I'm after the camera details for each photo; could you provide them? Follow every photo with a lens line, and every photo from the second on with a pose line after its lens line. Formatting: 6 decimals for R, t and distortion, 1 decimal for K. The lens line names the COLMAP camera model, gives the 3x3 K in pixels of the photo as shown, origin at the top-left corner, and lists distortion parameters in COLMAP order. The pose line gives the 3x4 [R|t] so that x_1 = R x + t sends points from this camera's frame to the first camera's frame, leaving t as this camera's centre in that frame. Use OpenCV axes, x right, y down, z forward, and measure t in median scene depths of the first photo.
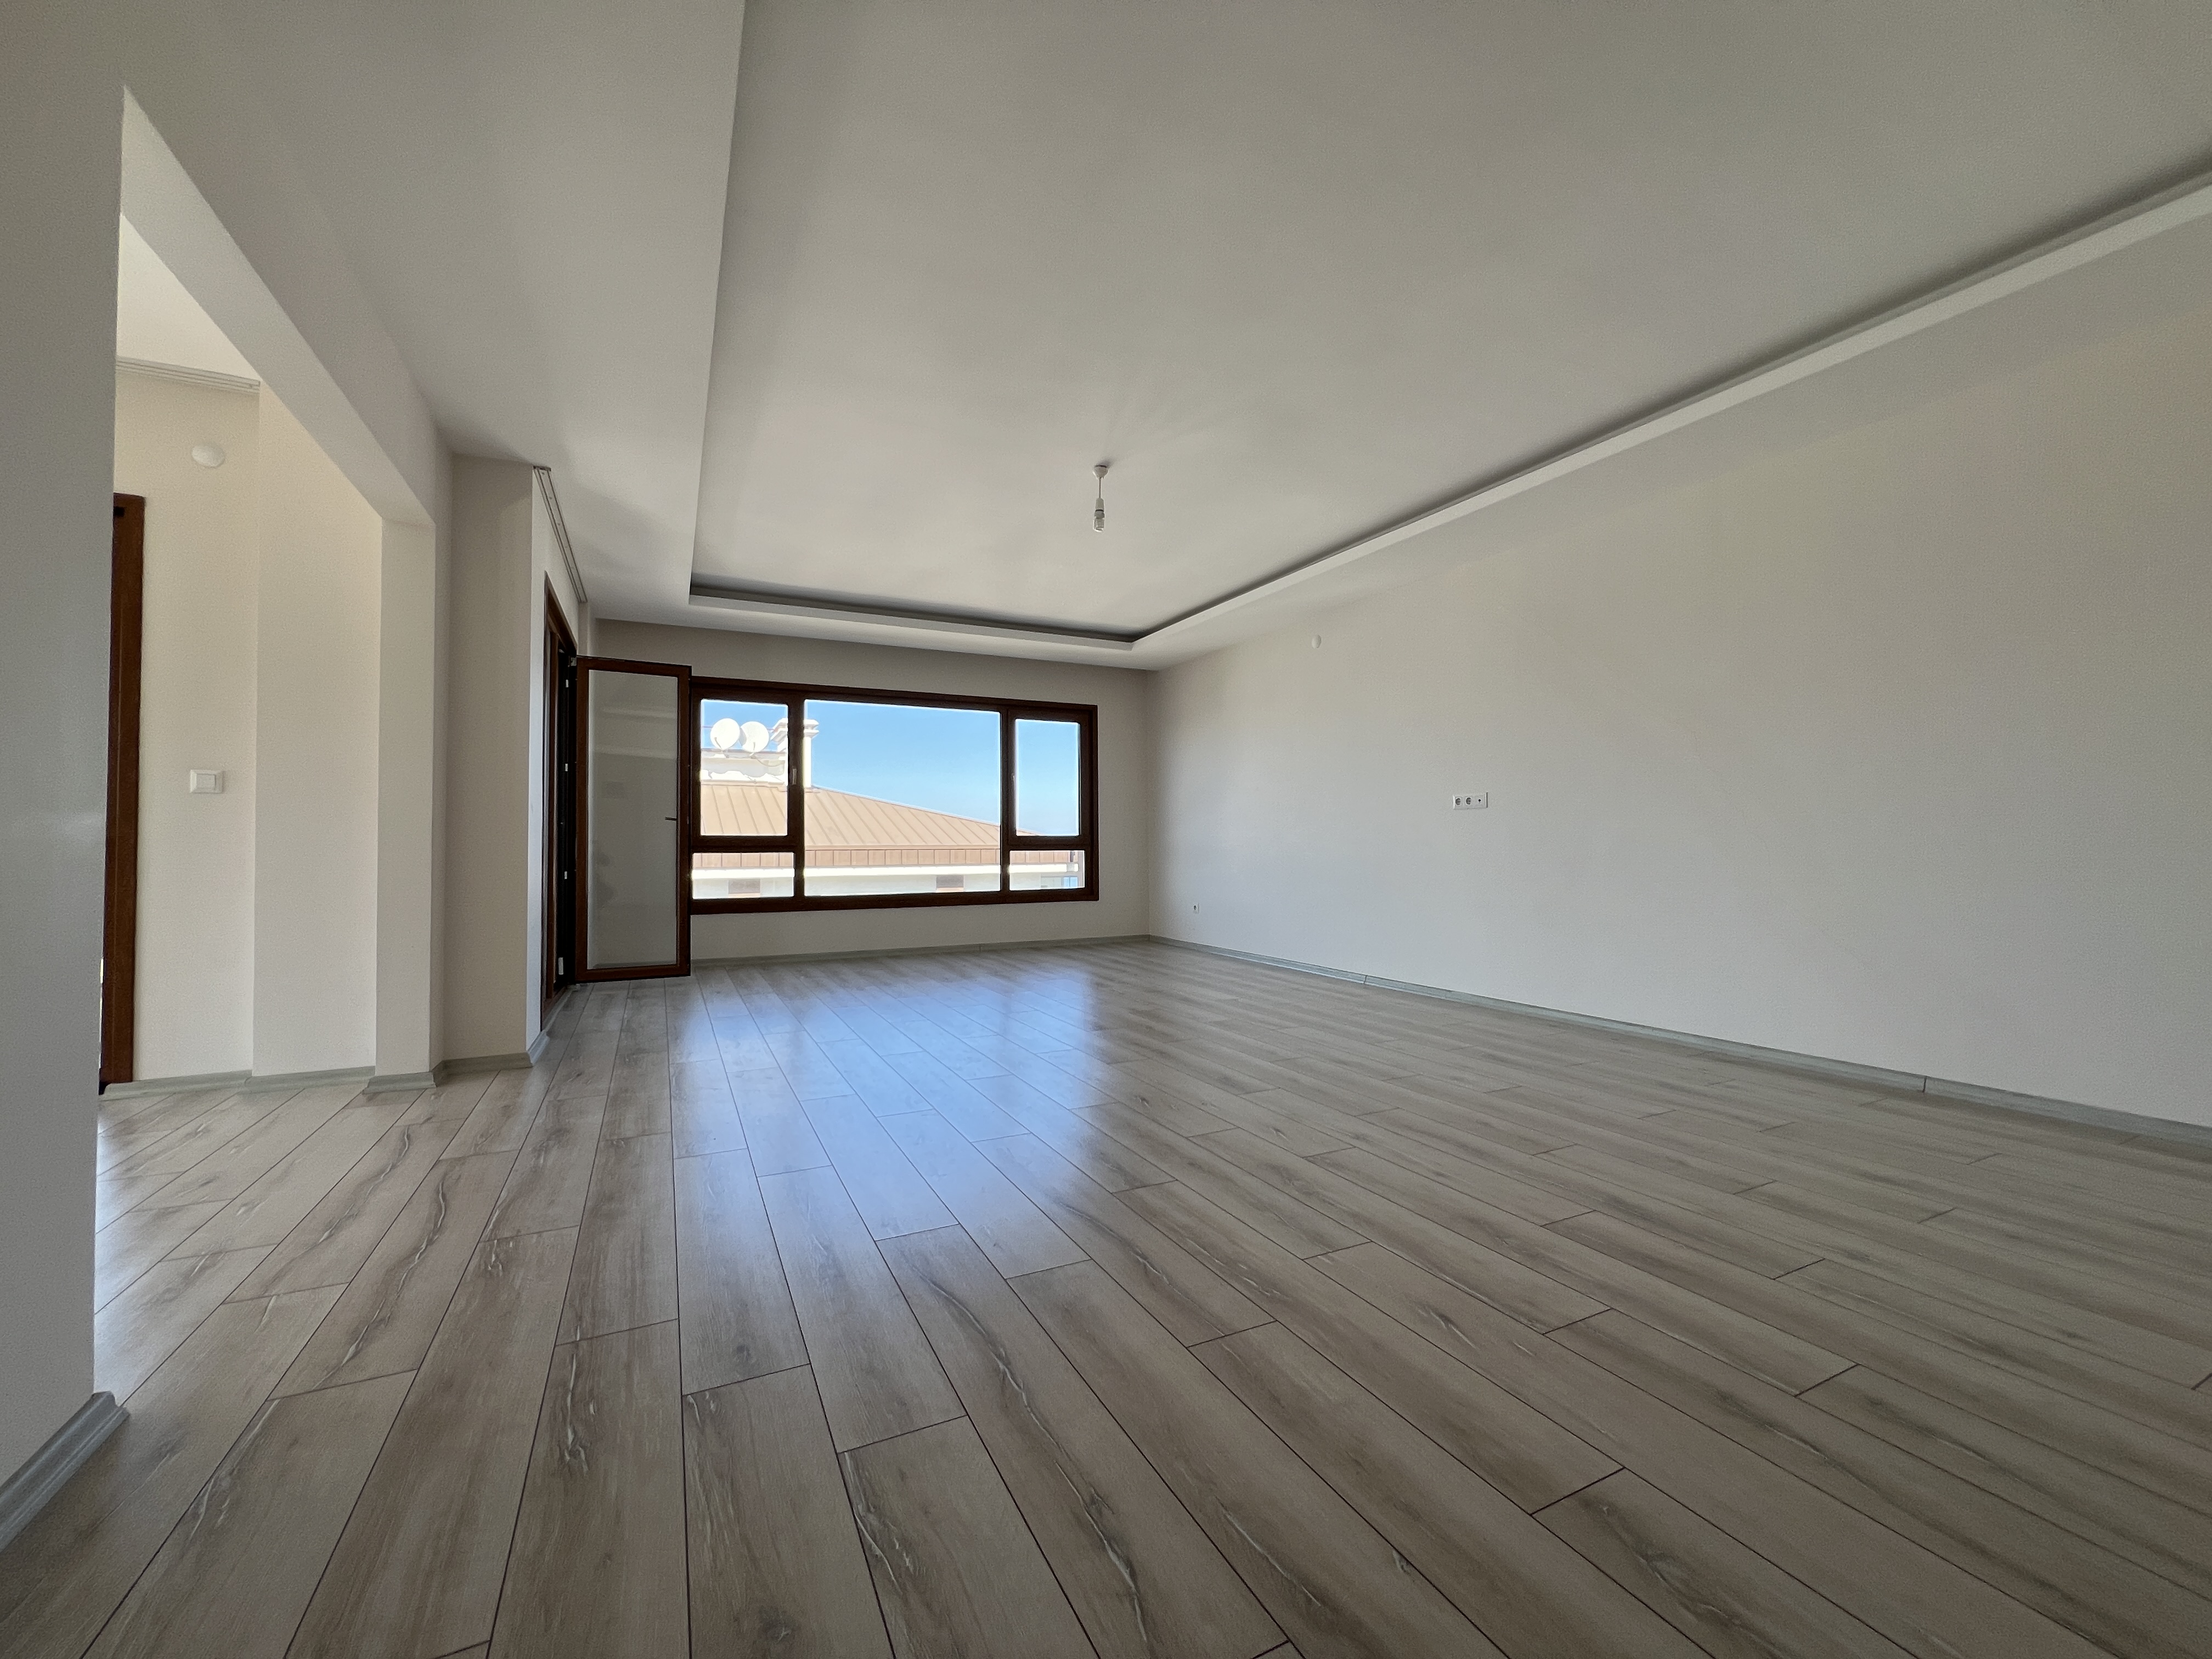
lens RADIAL K [[883.0, 0, 1101.1], [0, 883.0, 825.5], [0, 0, 1]] dist [-0.000200, 0.000070]
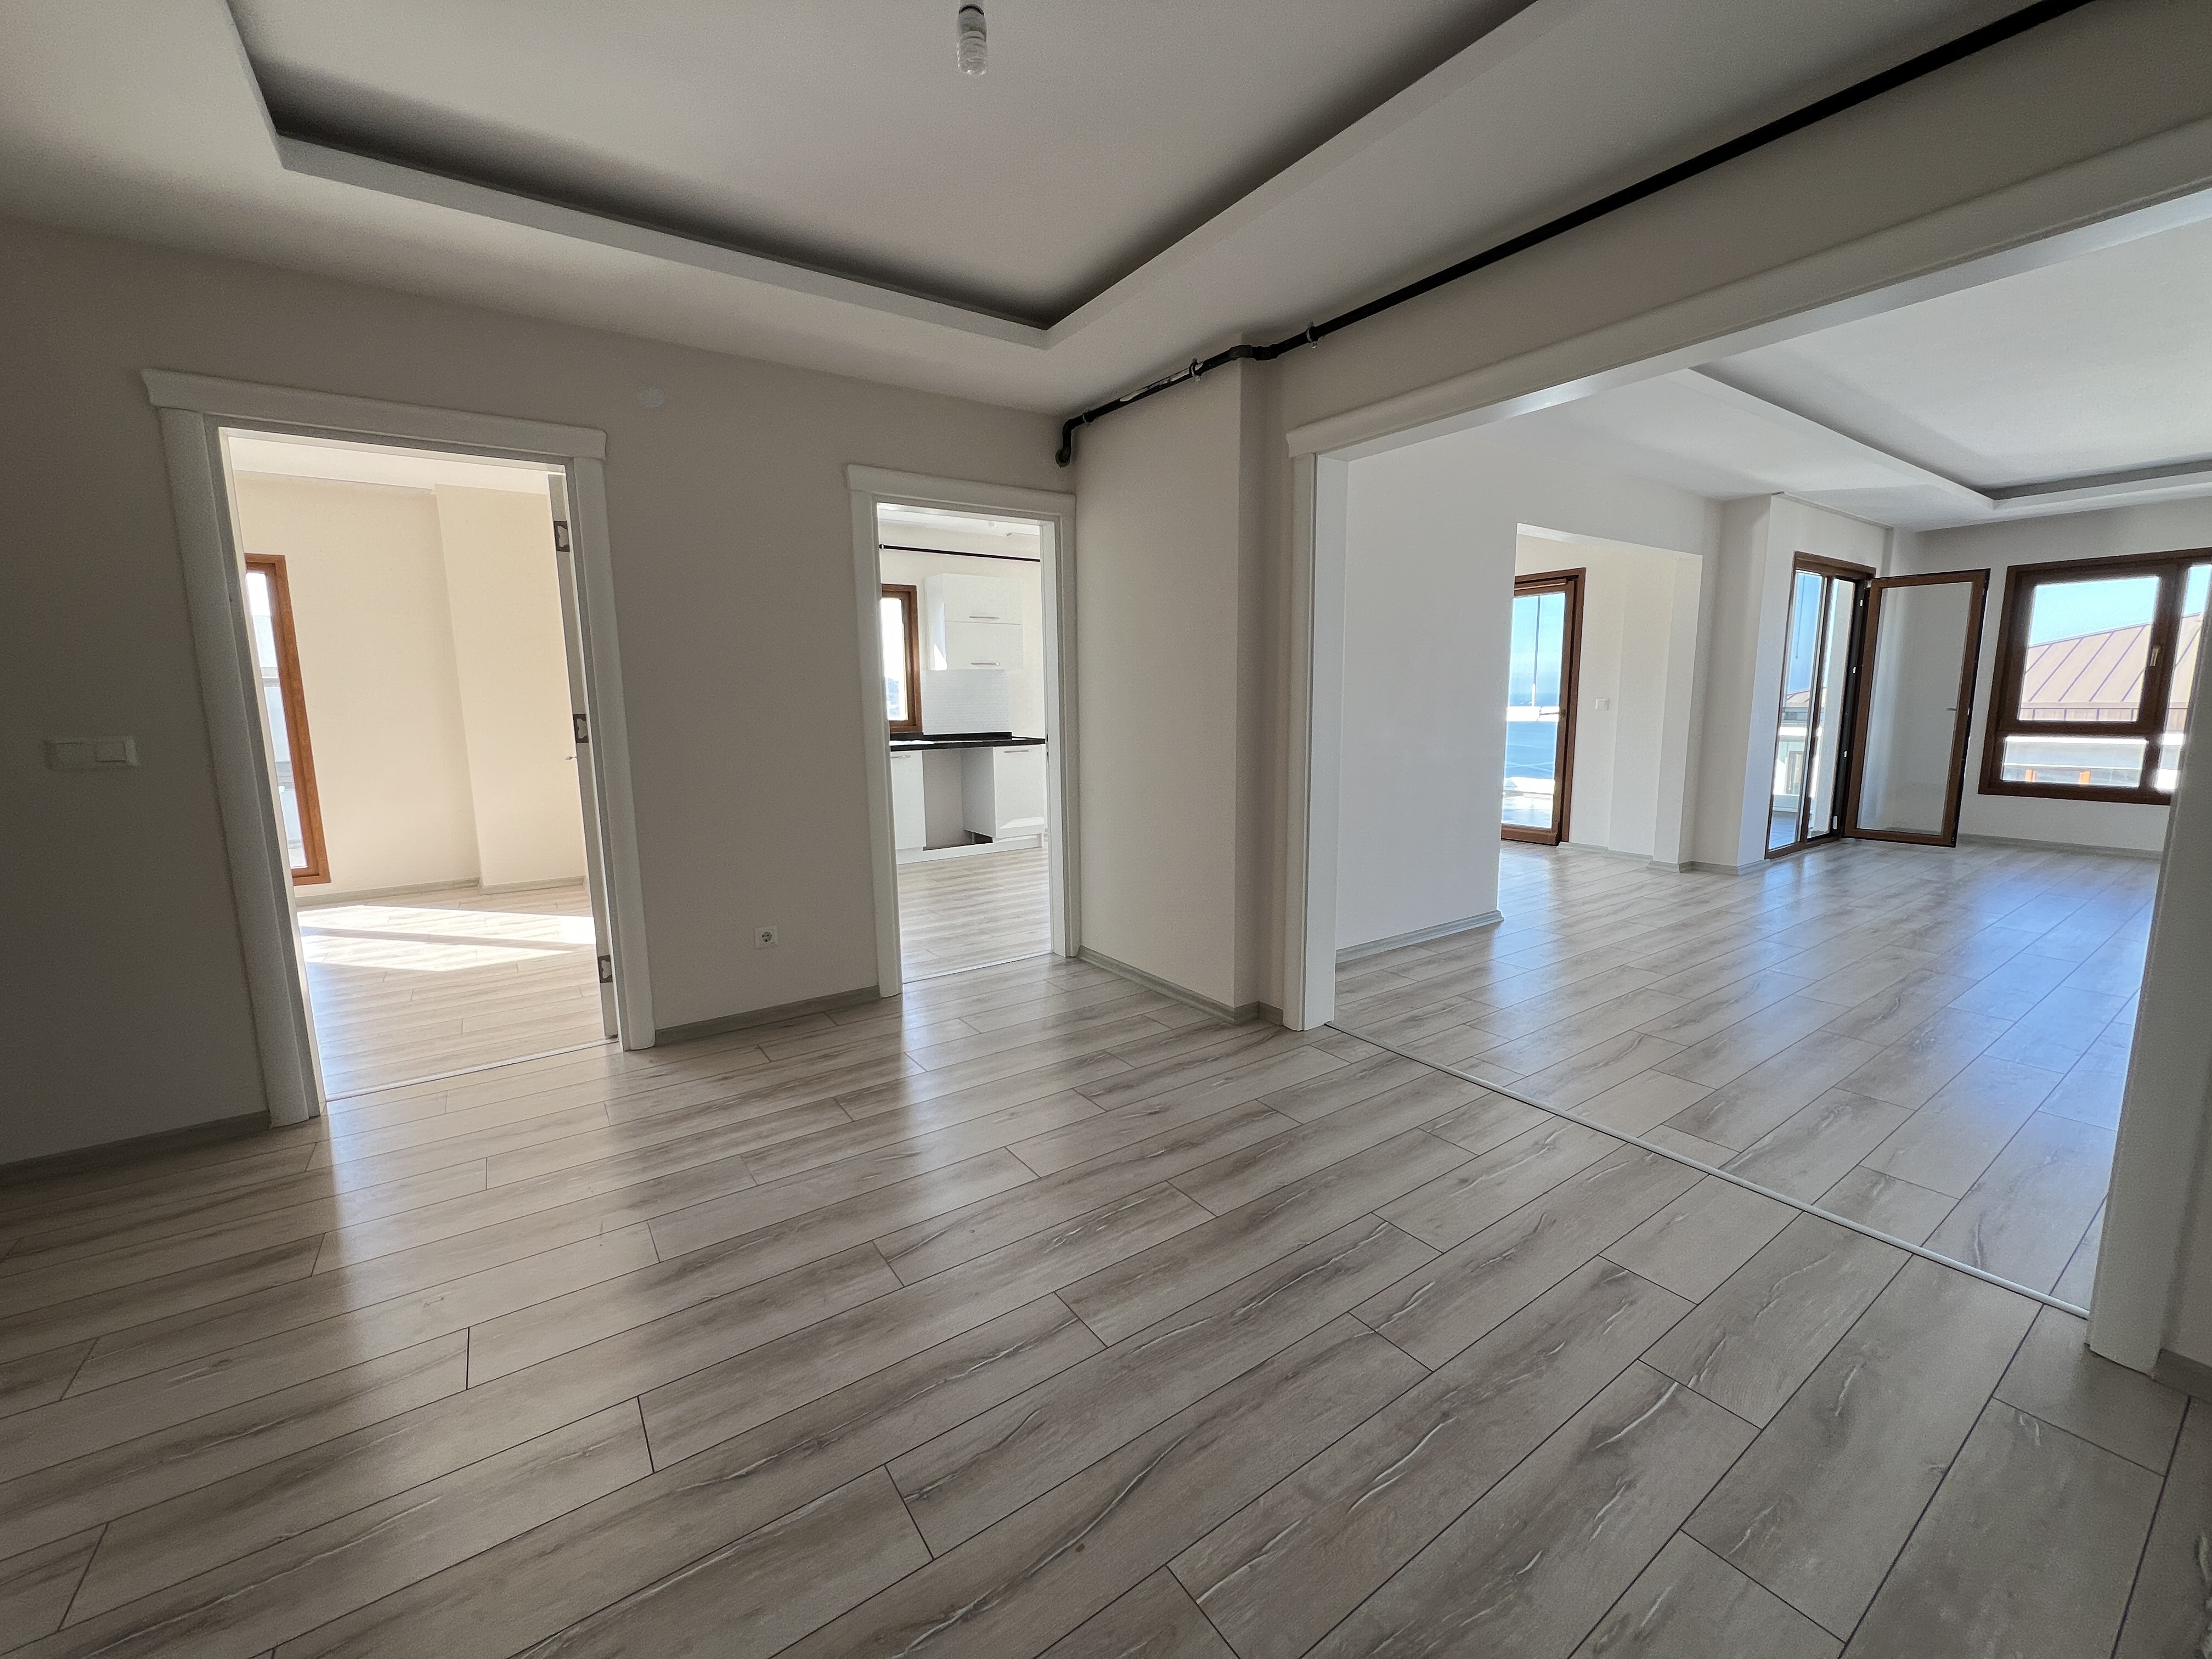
lens RADIAL K [[883.0, 0, 1104.3], [0, 883.0, 824.1], [0, 0, 1]] dist [-0.000200, 0.000070]
pose [[0.144067, 0.142129, -0.979308, 0.415251], [0.034165, 0.988327, 0.148464, -0.057367], [0.988978, -0.054847, 0.137529, -0.210686]]
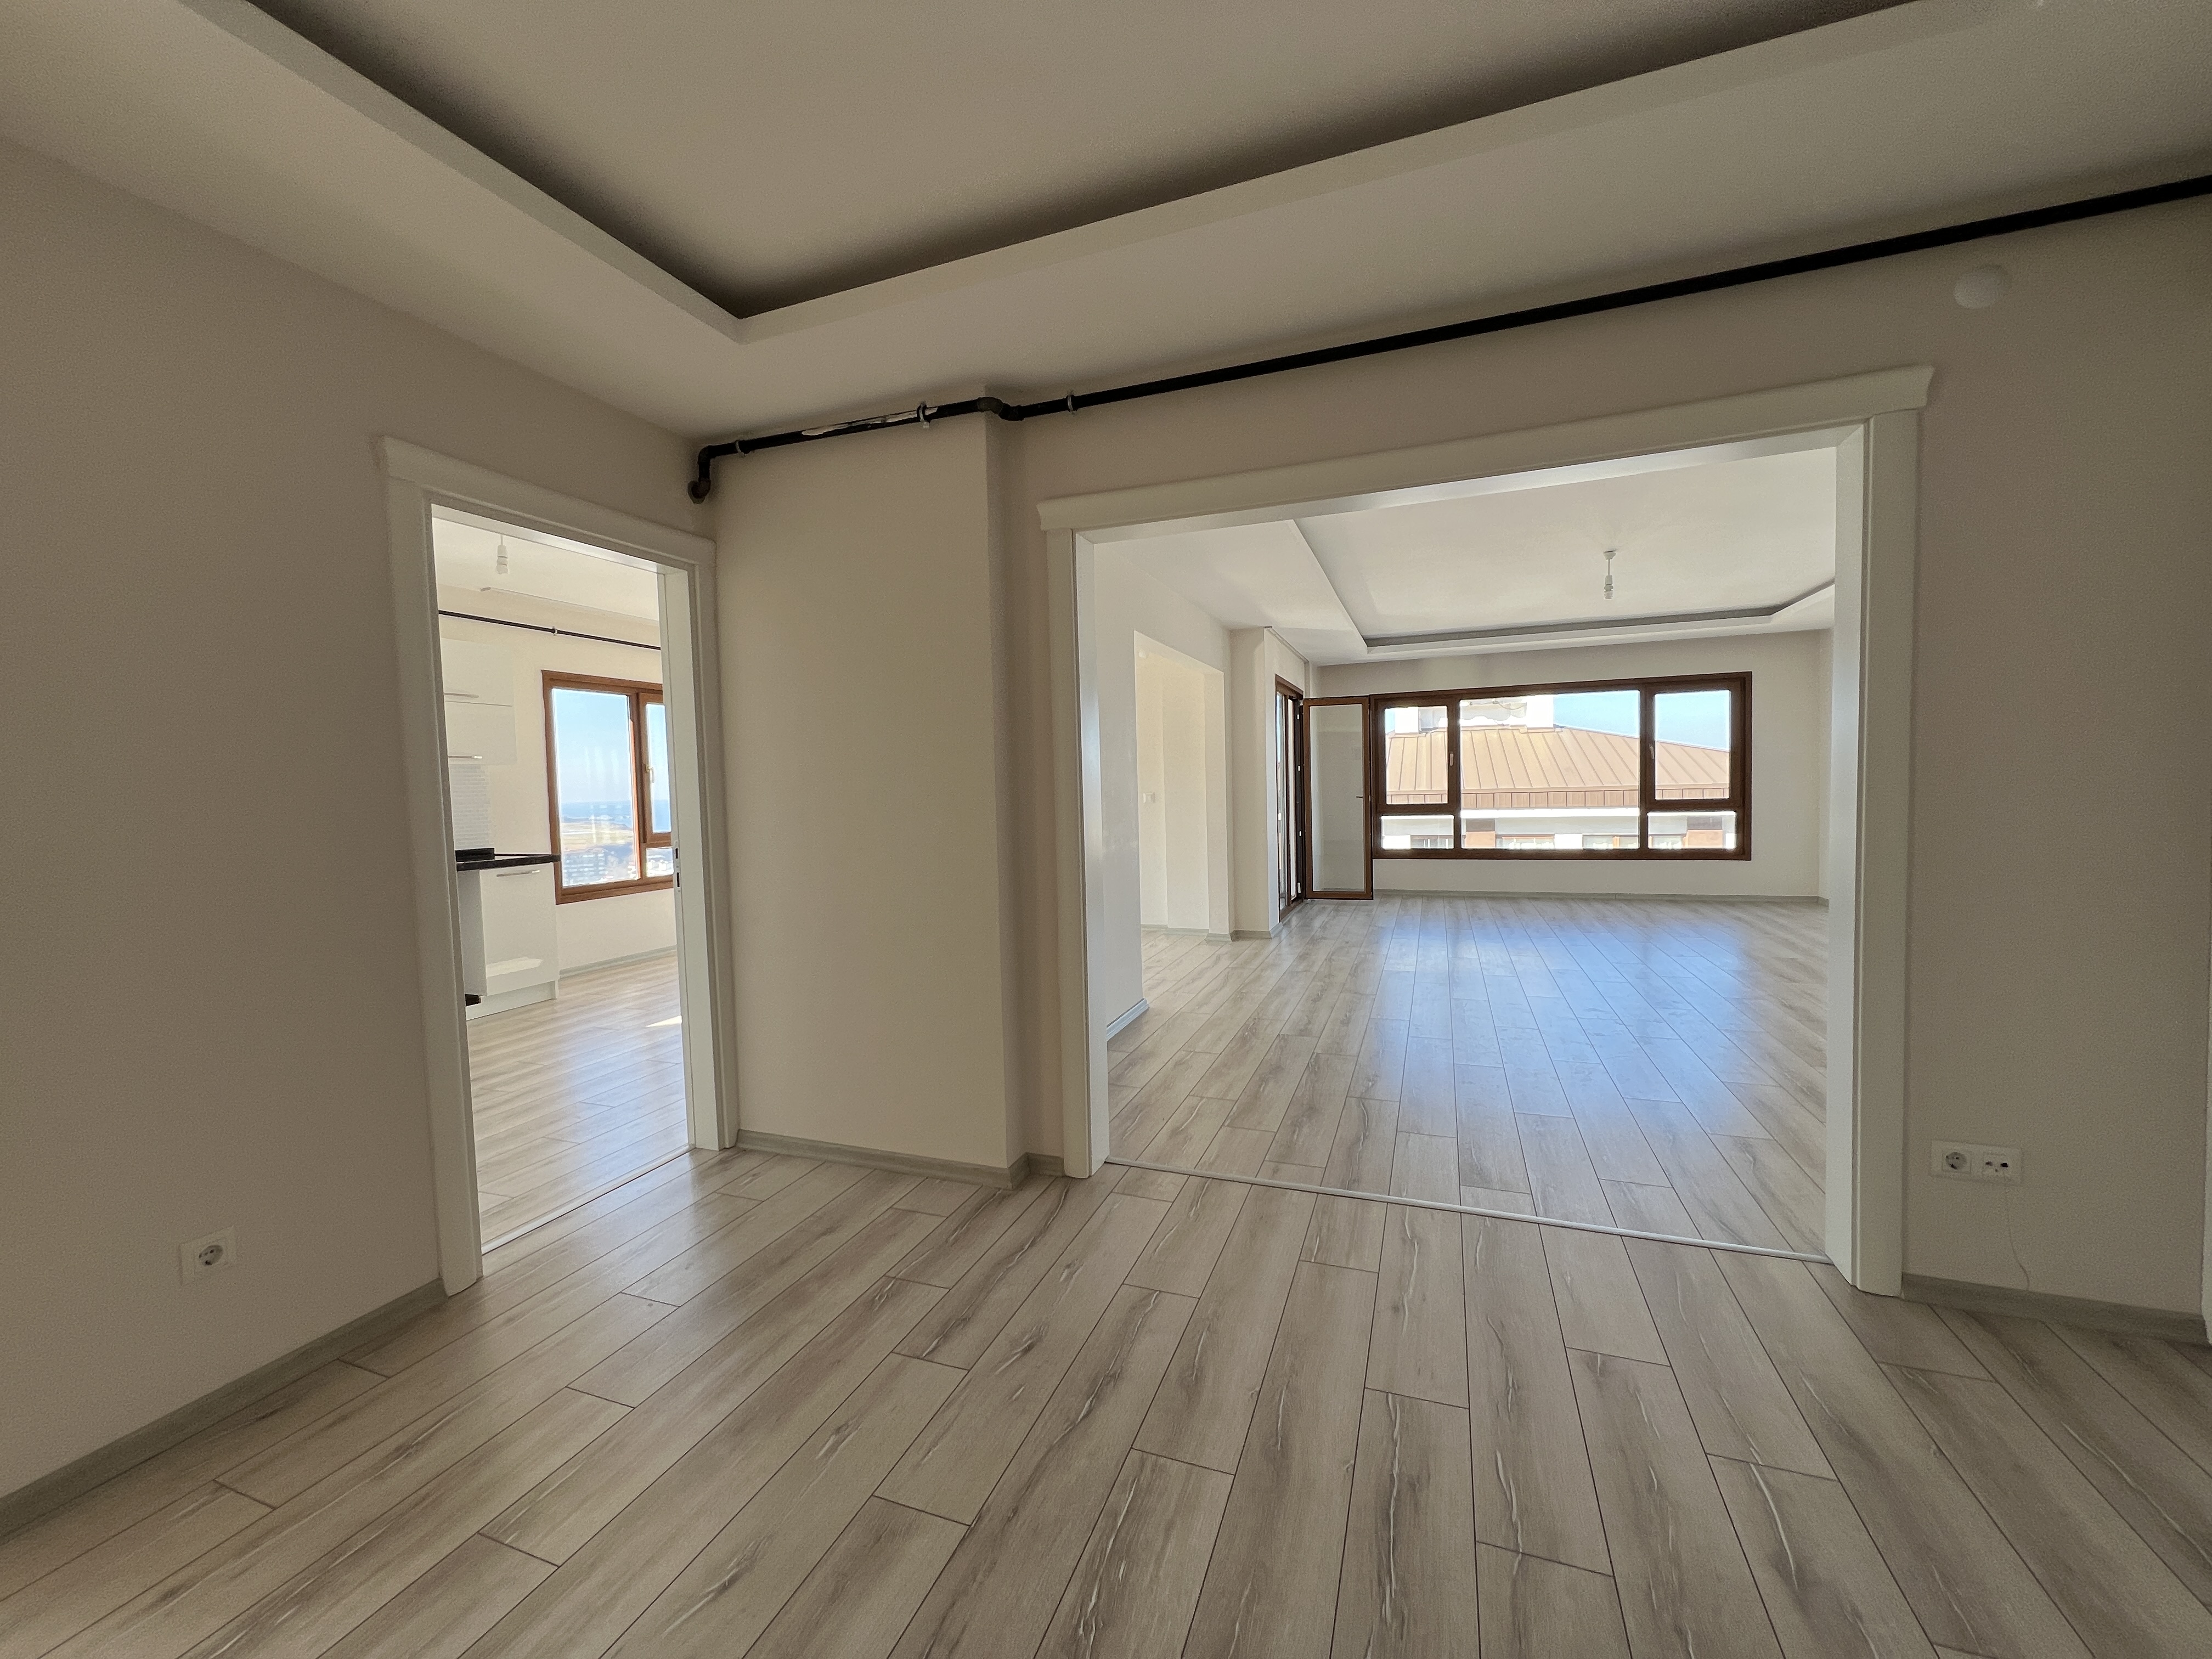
lens RADIAL K [[883.0, 0, 1101.7], [0, 883.0, 823.7], [0, 0, 1]] dist [-0.000200, 0.000070]
pose [[0.677684, 0.017150, -0.735153, 0.282184], [0.040346, 0.997355, 0.060458, -0.060798], [0.734245, -0.070632, 0.675200, -0.307181]]
